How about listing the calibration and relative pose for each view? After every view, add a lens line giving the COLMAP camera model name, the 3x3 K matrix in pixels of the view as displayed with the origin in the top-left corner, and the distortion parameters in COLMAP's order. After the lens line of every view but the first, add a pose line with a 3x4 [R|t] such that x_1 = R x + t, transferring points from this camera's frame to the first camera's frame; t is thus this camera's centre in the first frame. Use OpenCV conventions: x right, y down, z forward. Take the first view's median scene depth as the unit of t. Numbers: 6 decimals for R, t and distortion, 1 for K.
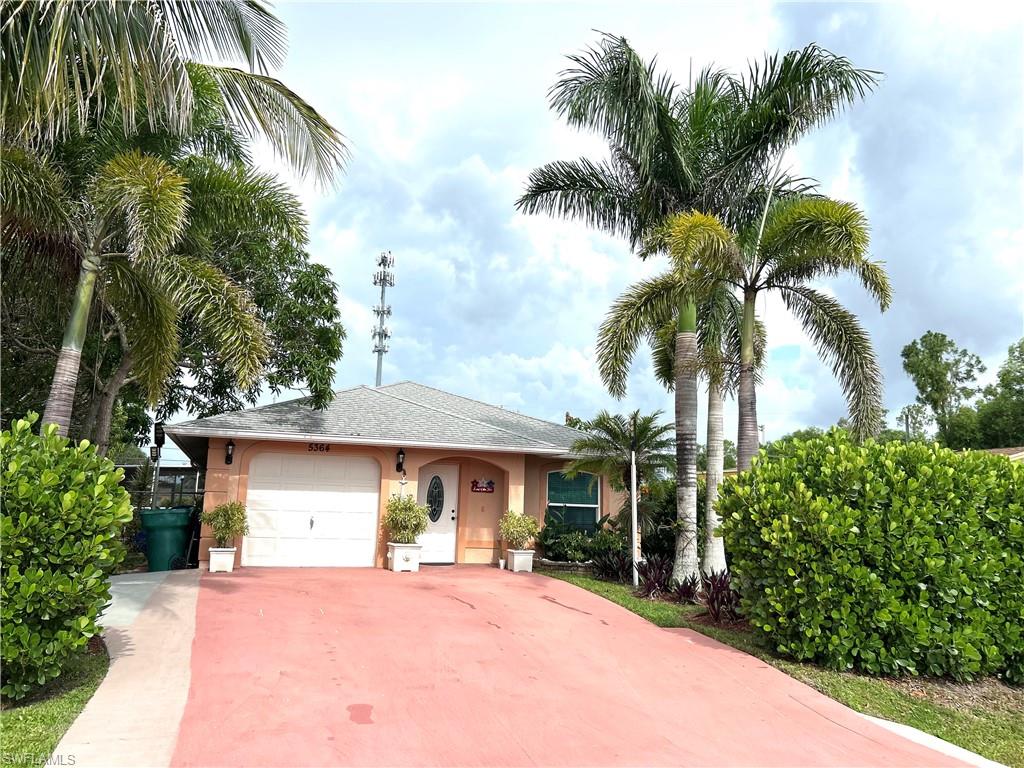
lens RADIAL K [[782.0, 0, 512.0], [0, 782.0, 384.0], [0, 0, 1]] dist [0.047401, -0.048955]
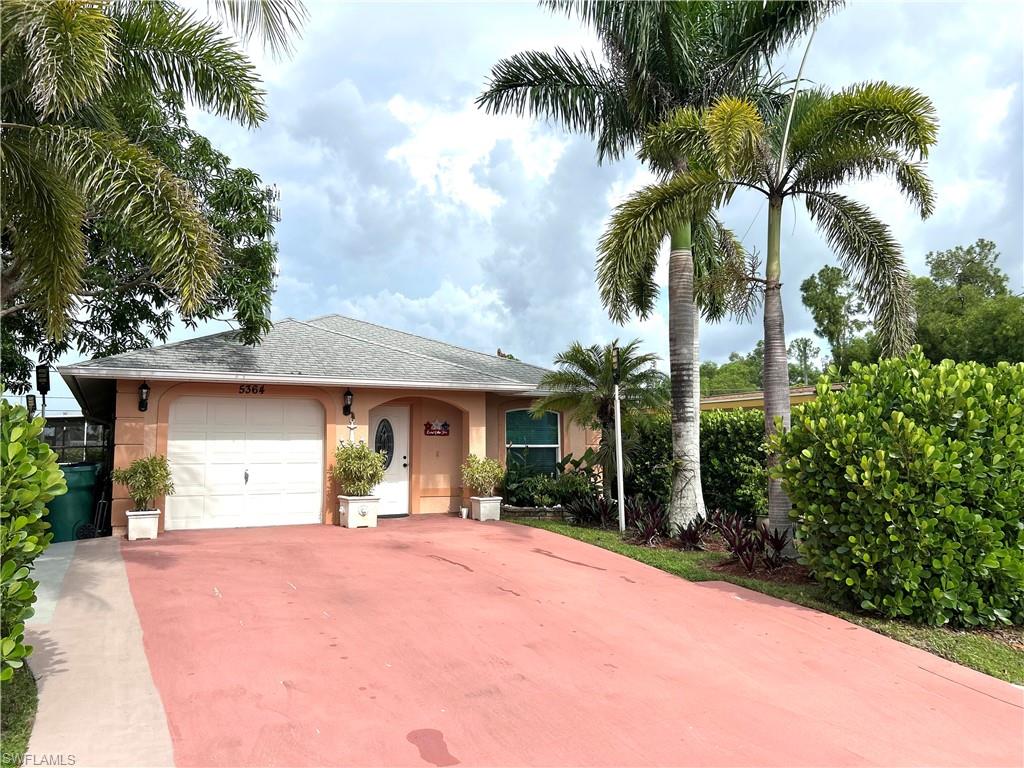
lens RADIAL K [[782.0, 0, 512.0], [0, 782.0, 384.0], [0, 0, 1]] dist [0.047401, -0.048955]
pose [[0.990596, -0.022958, 0.134876, -0.087060], [0.012677, 0.996981, 0.076598, 0.014470], [-0.136228, -0.074167, 0.987897, 0.126968]]
